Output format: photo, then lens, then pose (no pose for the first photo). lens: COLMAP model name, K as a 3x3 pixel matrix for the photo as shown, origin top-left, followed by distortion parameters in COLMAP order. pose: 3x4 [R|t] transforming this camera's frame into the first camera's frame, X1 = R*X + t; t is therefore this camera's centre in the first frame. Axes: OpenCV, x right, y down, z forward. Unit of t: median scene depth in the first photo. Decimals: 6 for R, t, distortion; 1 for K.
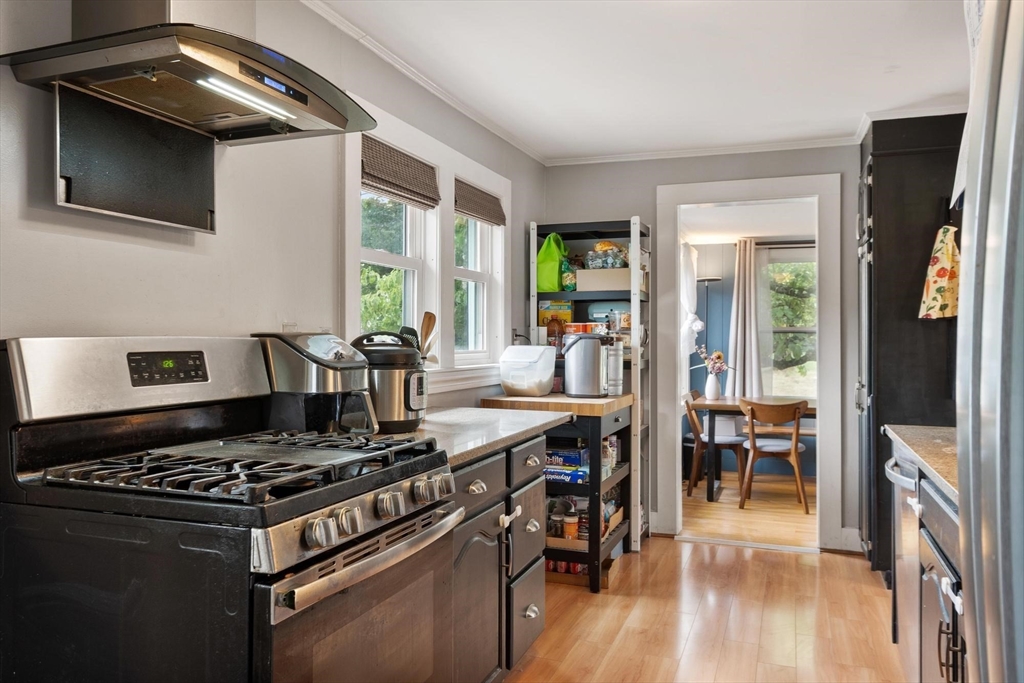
lens RADIAL K [[767.5, 0, 509.8], [0, 767.5, 340.7], [0, 0, 1]] dist [0.003897, 0.000899]
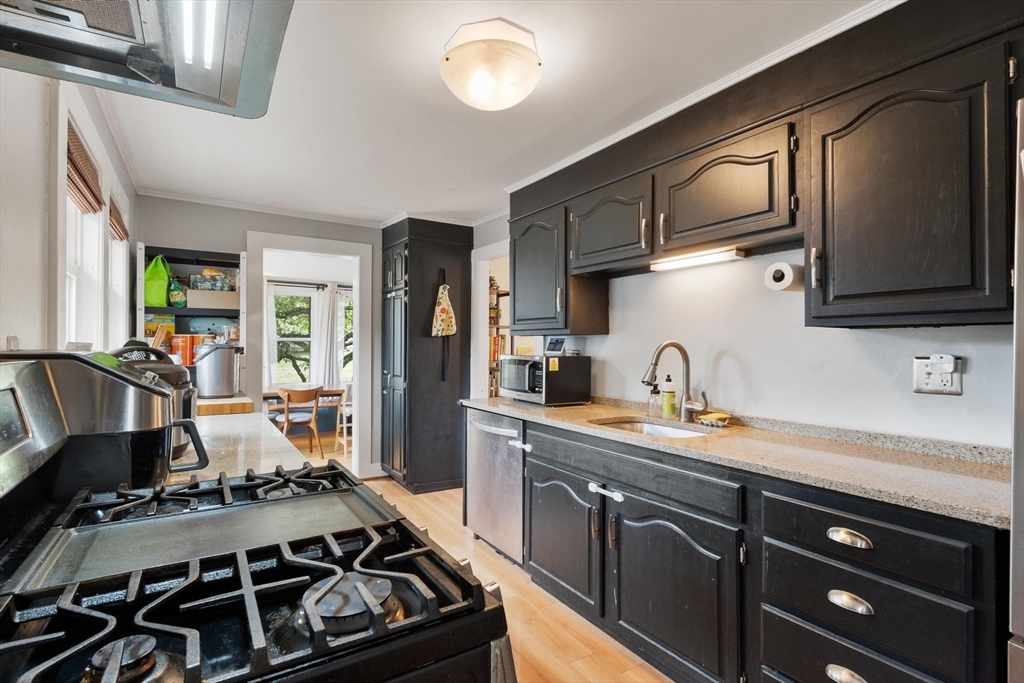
lens RADIAL K [[470.2, 0, 463.5], [0, 470.2, 347.5], [0, 0, 1]] dist [0.002734, 0.000245]
pose [[0.640567, -0.004965, 0.767886, -0.197489], [-0.000636, 0.999975, 0.006997, -0.008461], [-0.767902, -0.004970, 0.640548, 0.211198]]
